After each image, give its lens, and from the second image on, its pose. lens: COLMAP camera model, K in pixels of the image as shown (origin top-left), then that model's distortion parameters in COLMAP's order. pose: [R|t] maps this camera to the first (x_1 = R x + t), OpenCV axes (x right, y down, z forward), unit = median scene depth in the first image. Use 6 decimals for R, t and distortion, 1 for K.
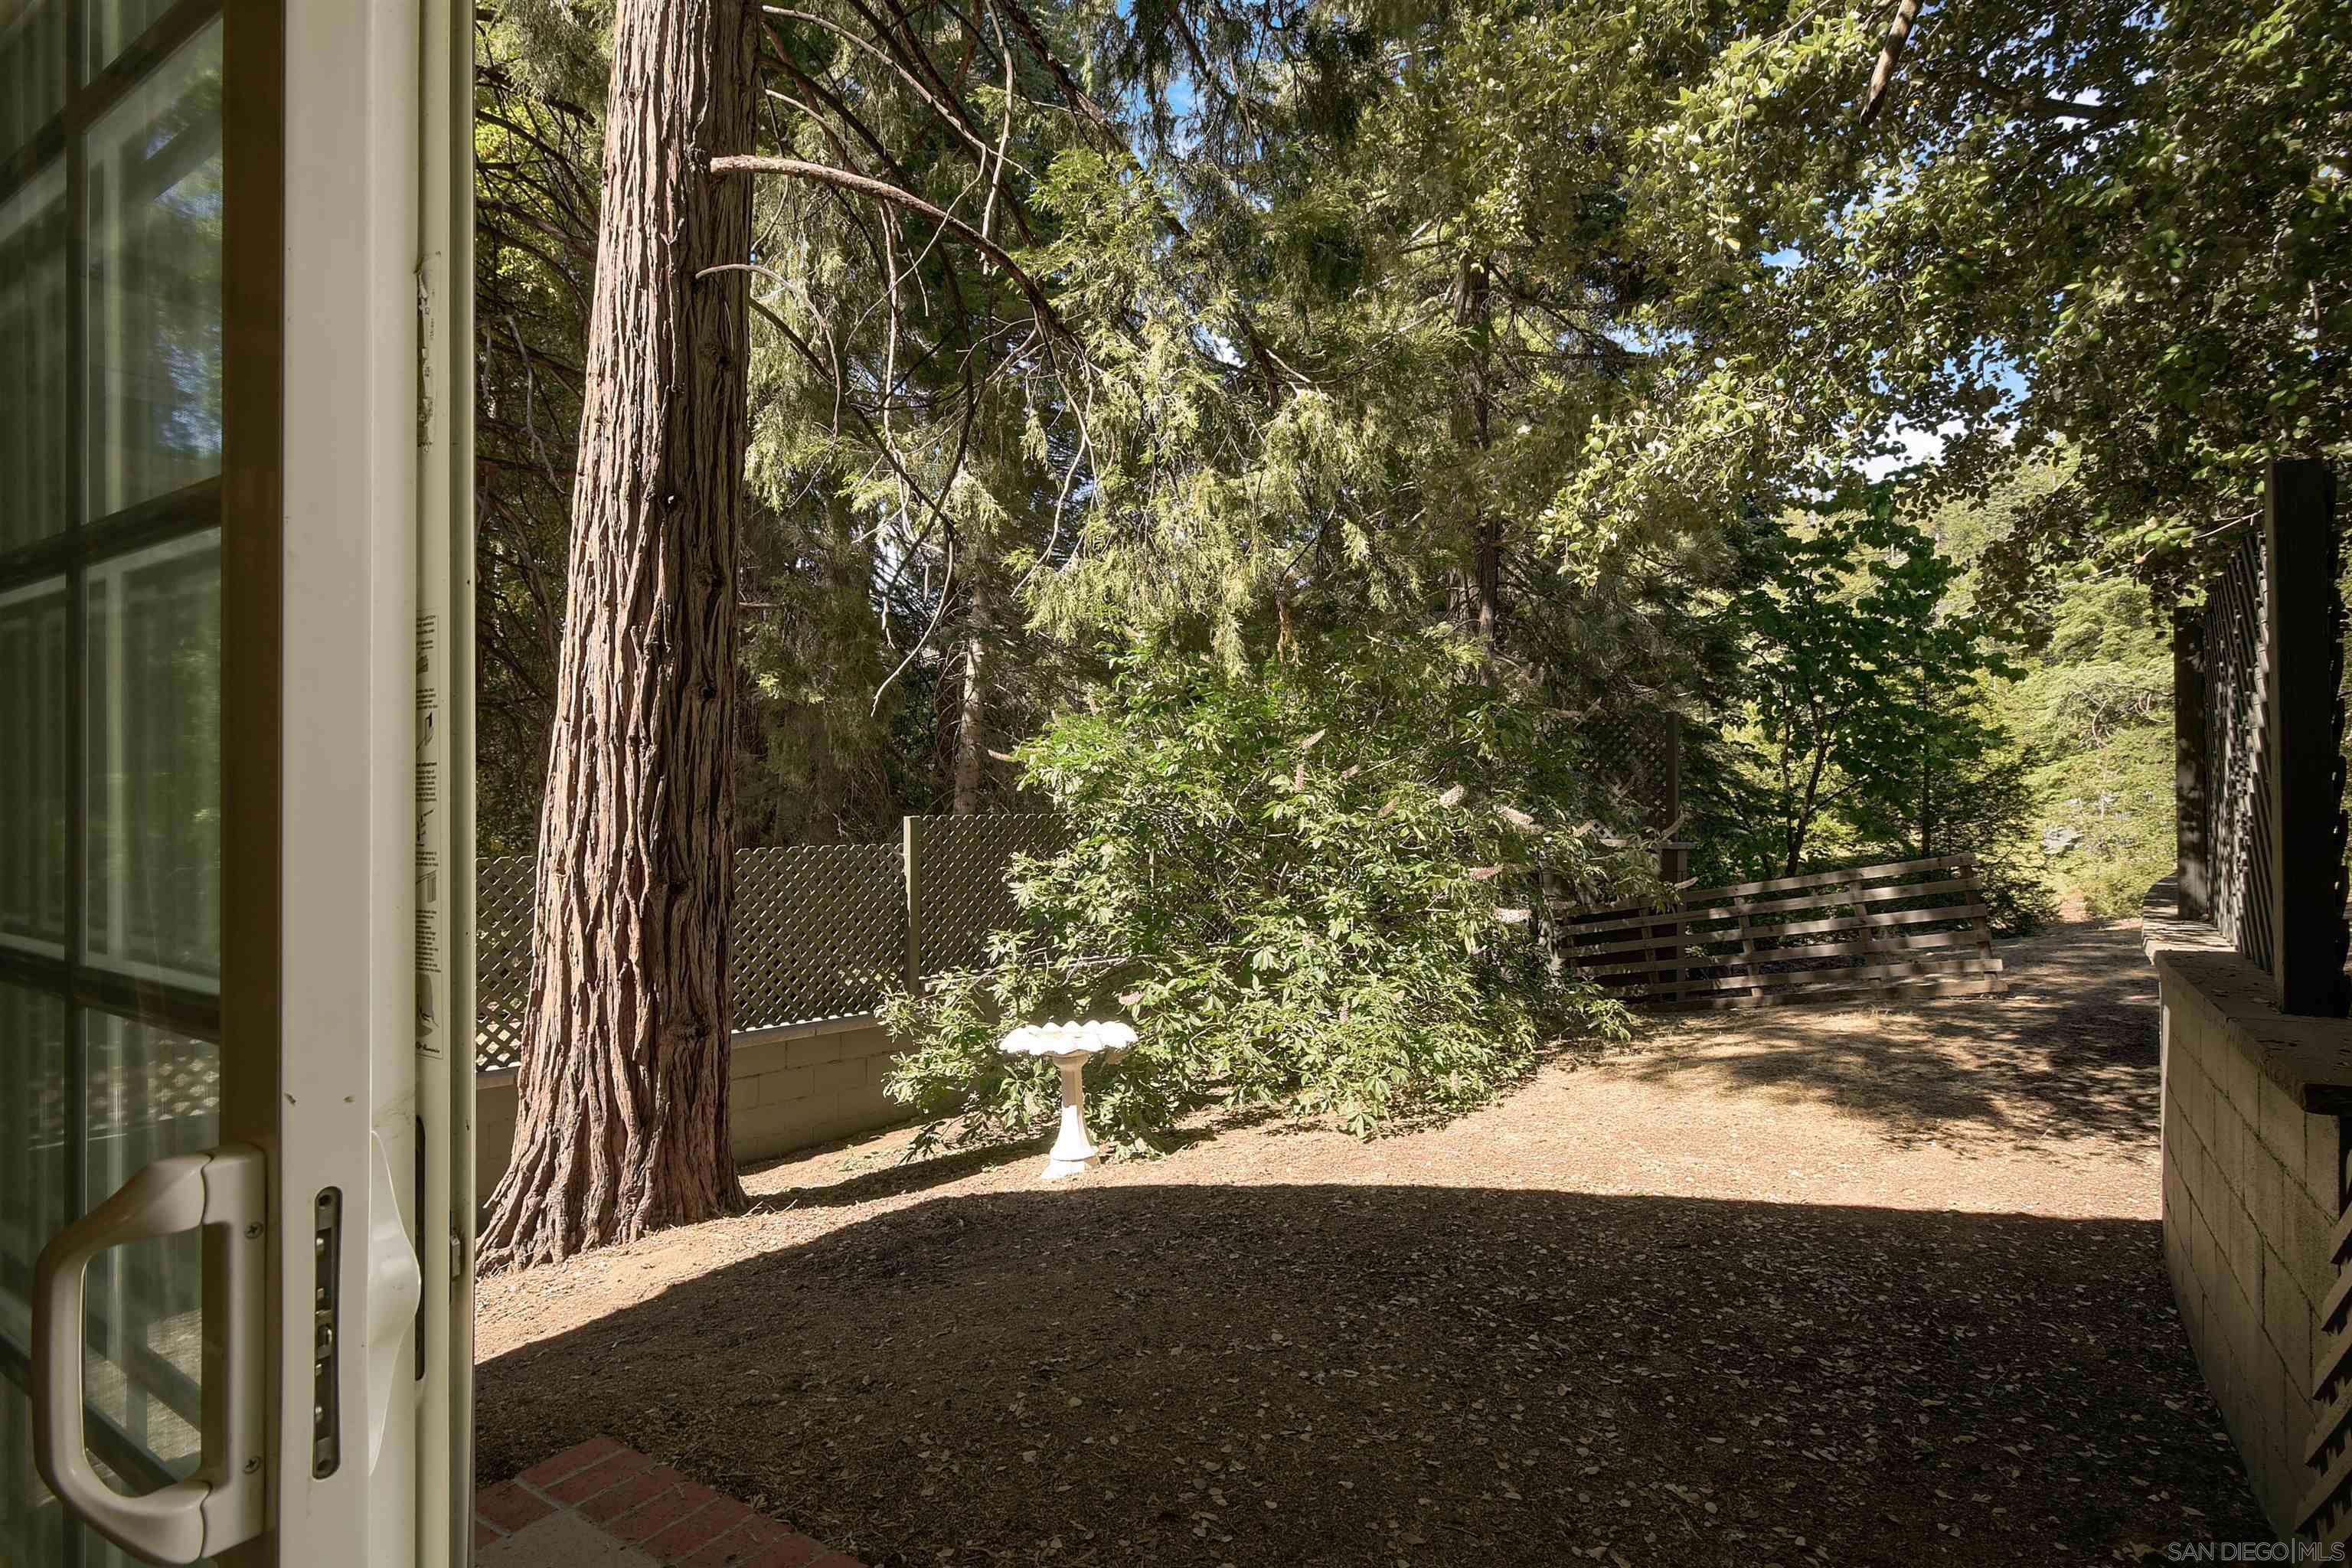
lens RADIAL K [[1201.2, 0, 1176.0], [0, 1201.2, 799.0], [0, 0, 1]] dist [-0.001046, 0.000902]
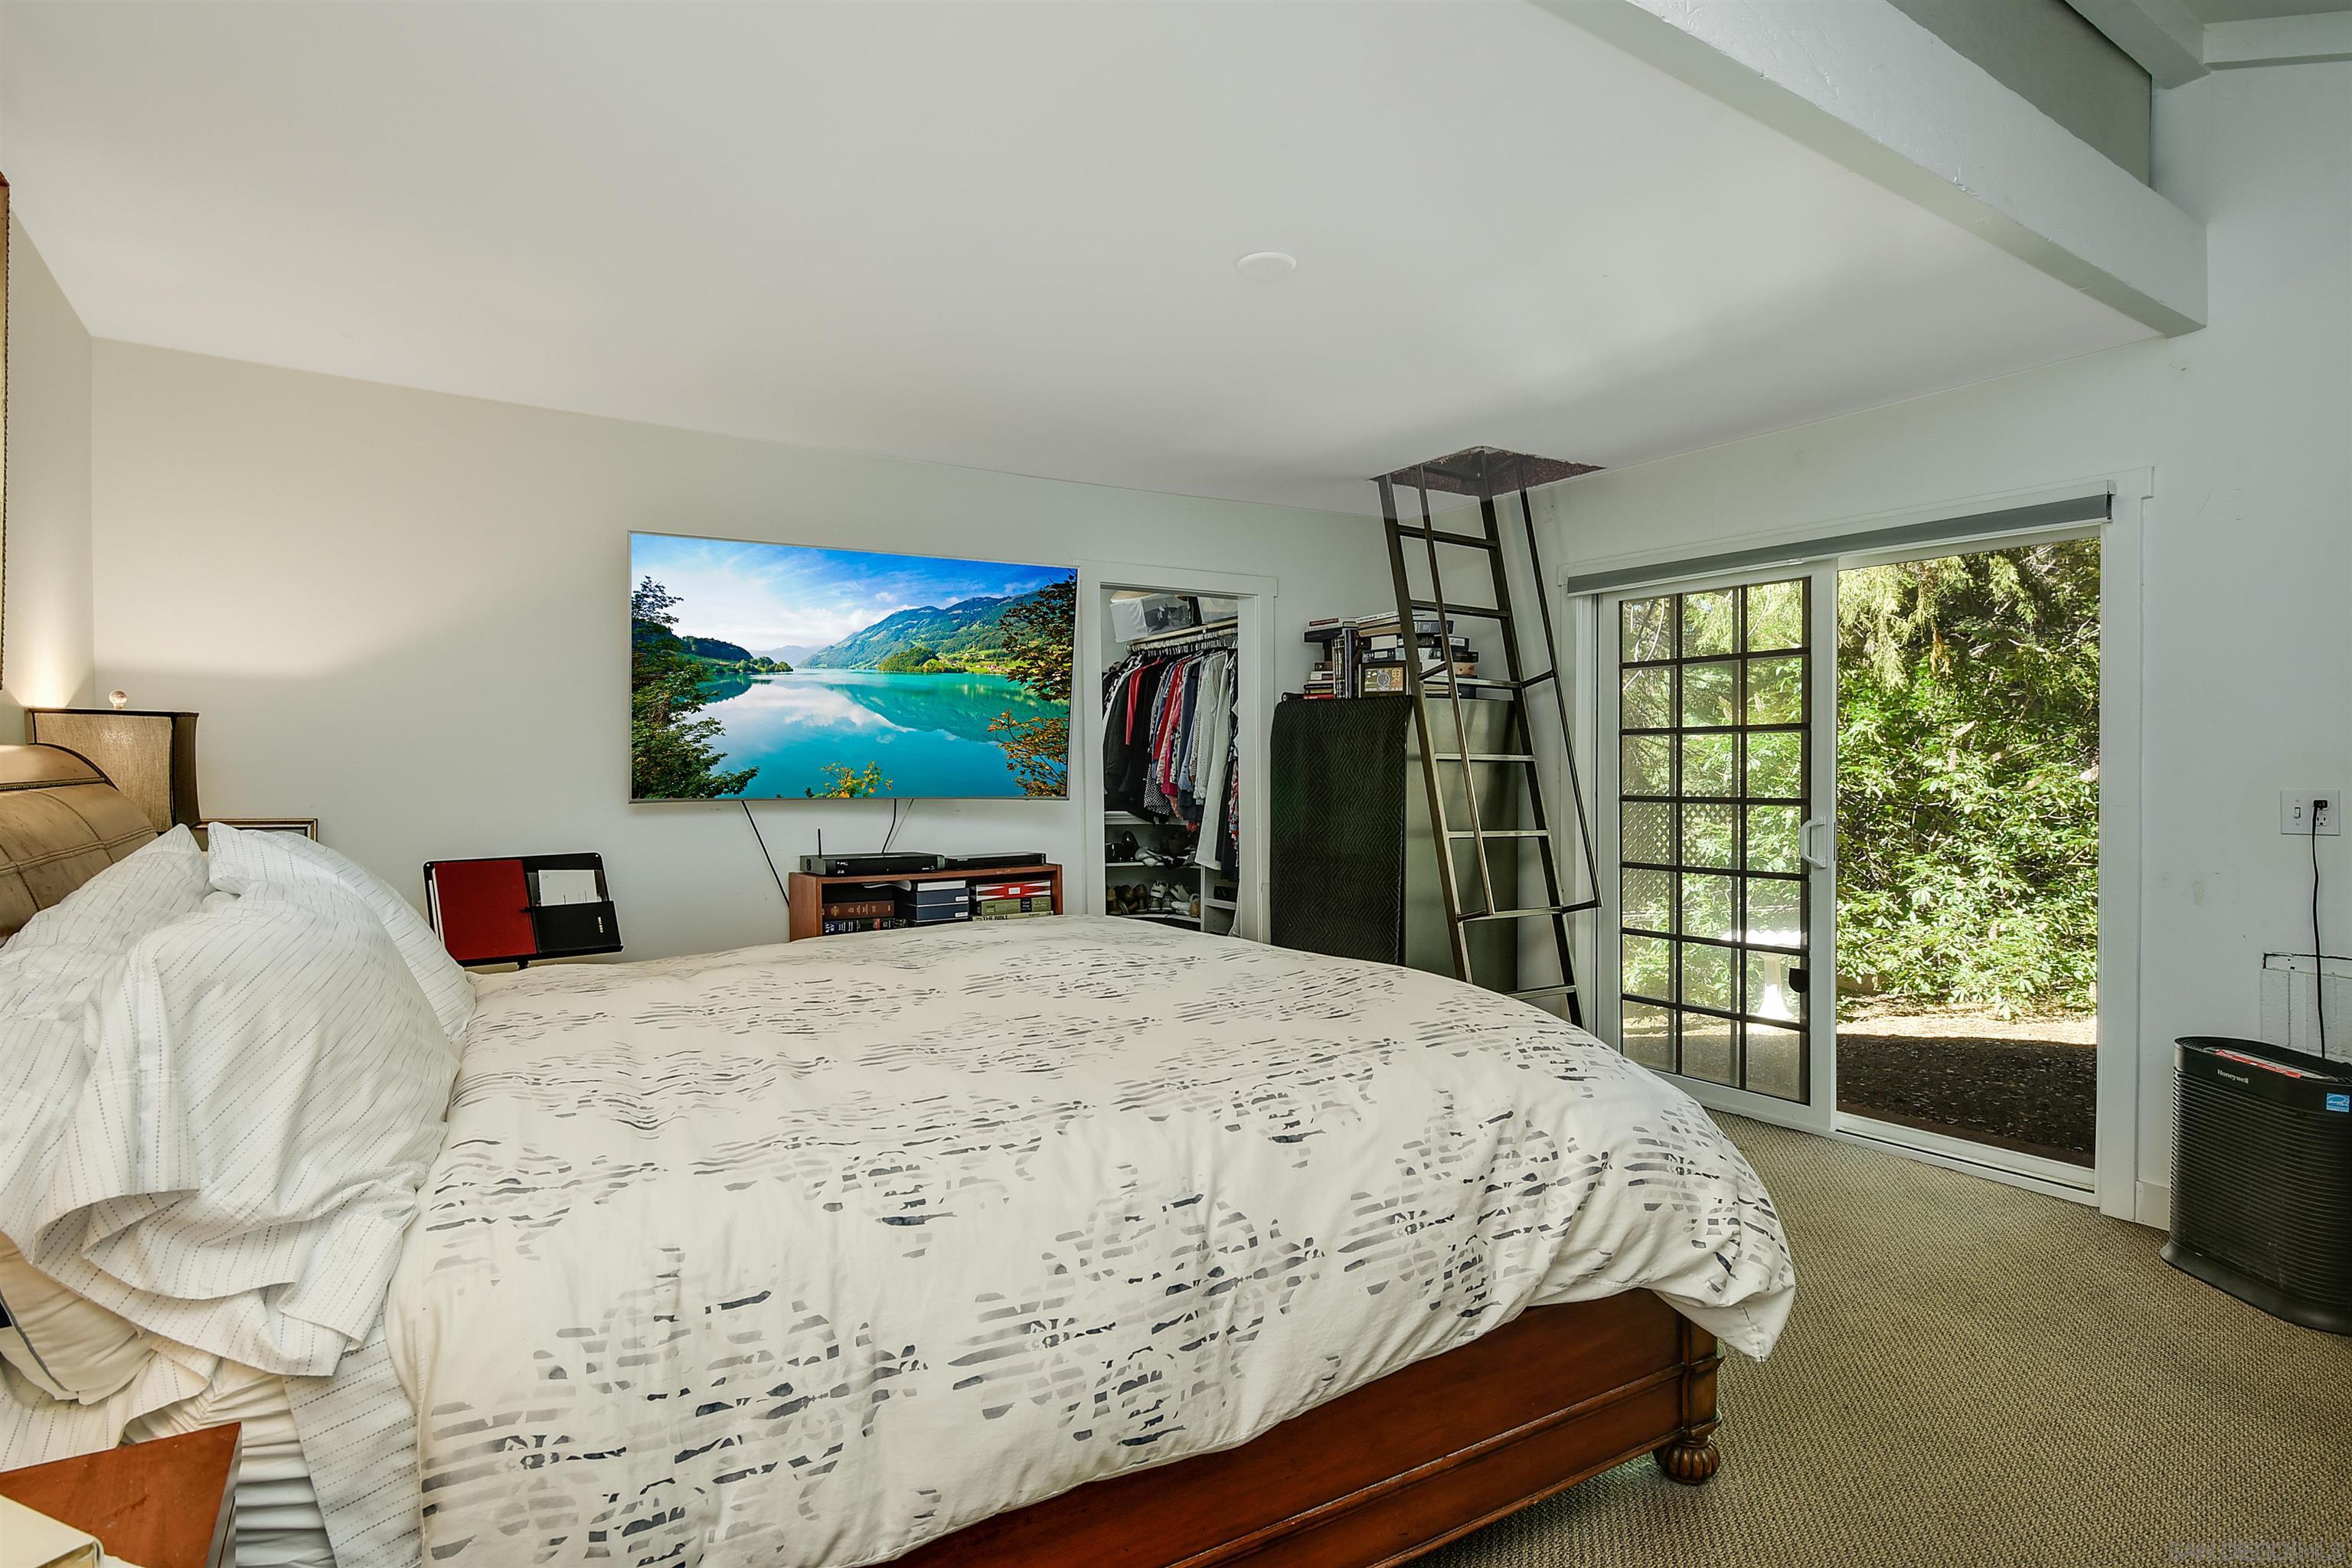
lens RADIAL K [[1201.2, 0, 1191.9], [0, 1201.2, 784.0], [0, 0, 1]] dist [-0.001046, 0.000902]
pose [[0.900987, -0.002504, -0.433840, -0.076788], [0.004697, 0.999981, 0.003983, -0.000850], [0.433821, -0.005627, 0.900981, -0.548381]]
